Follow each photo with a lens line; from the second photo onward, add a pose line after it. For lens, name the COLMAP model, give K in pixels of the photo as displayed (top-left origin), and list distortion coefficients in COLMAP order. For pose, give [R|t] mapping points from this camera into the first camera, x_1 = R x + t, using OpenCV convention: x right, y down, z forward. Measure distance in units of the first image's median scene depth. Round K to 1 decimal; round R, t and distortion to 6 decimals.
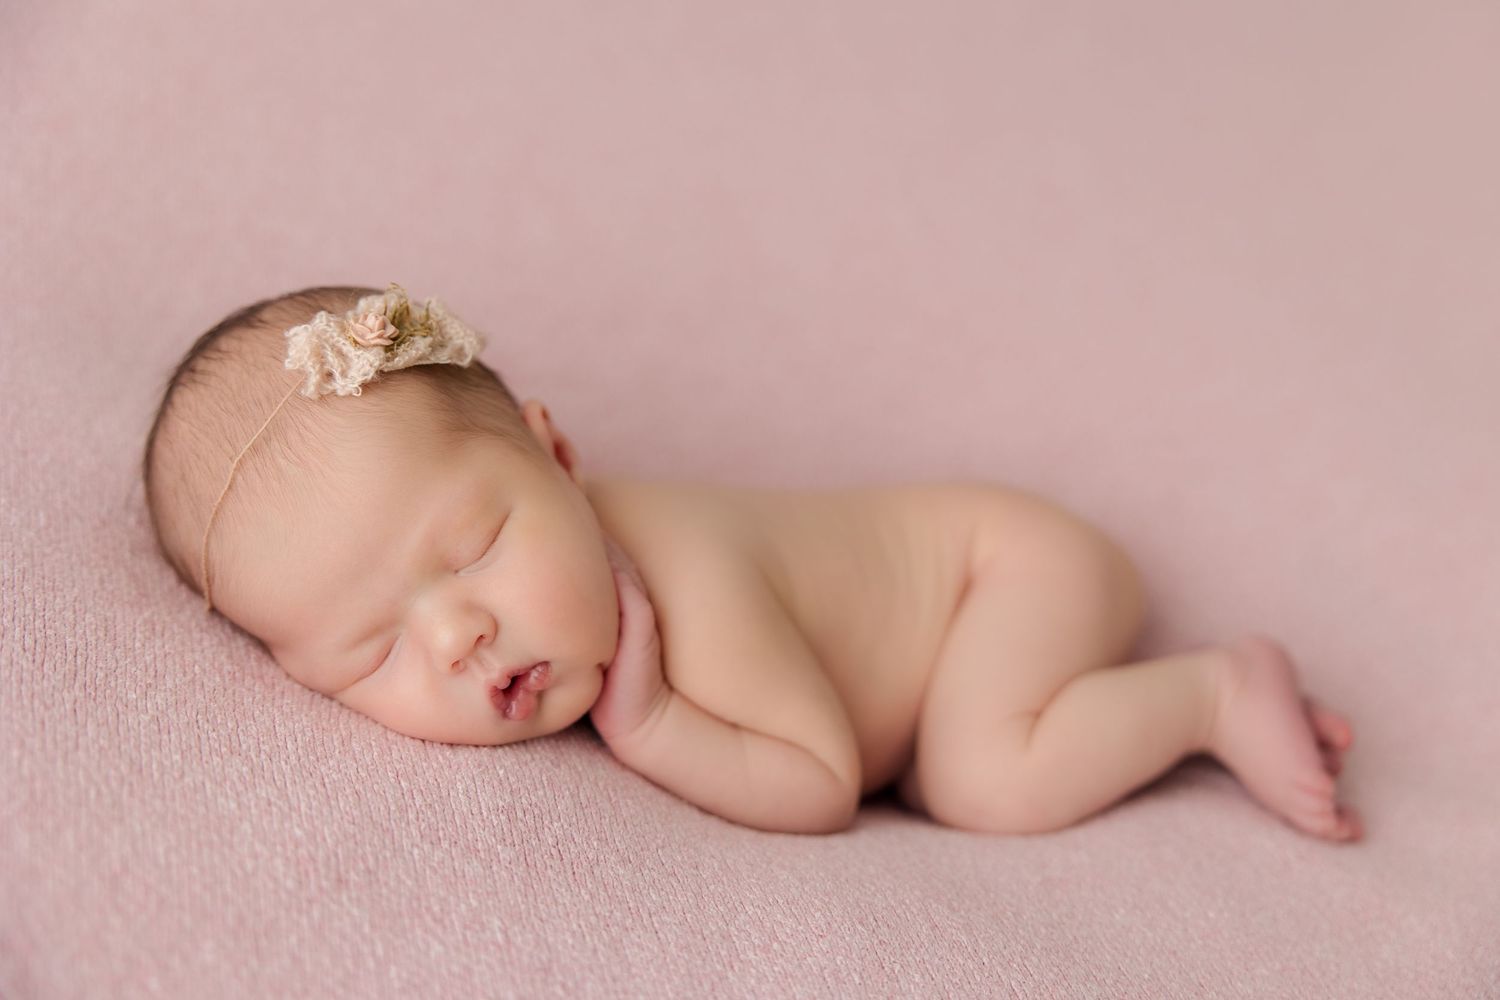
lens RADIAL K [[2006.5, 0, 752.0], [0, 2006.5, 477.9], [0, 0, 1]] dist [0.013576, -0.231739]
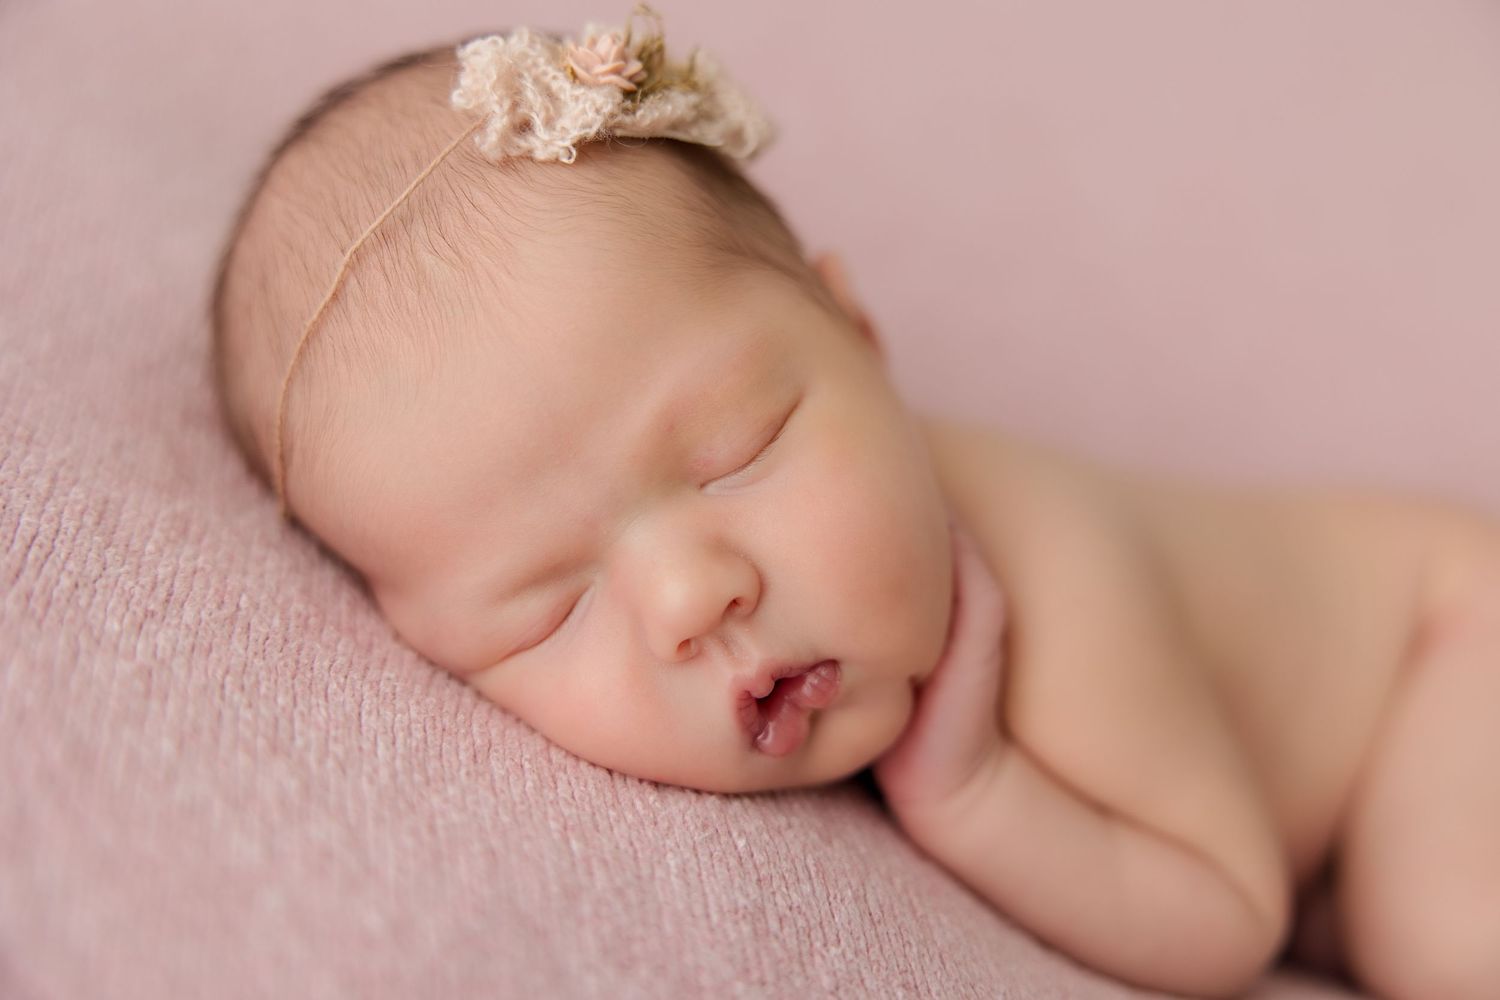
lens RADIAL K [[2169.0, 0, 748.1], [0, 2169.0, 468.3], [0, 0, 1]] dist [-0.049915, -0.056456]
pose [[0.990169, 0.110468, -0.085806, -0.081723], [-0.112375, 0.993508, -0.017713, 0.051526], [0.083292, 0.027181, 0.996154, 0.383965]]
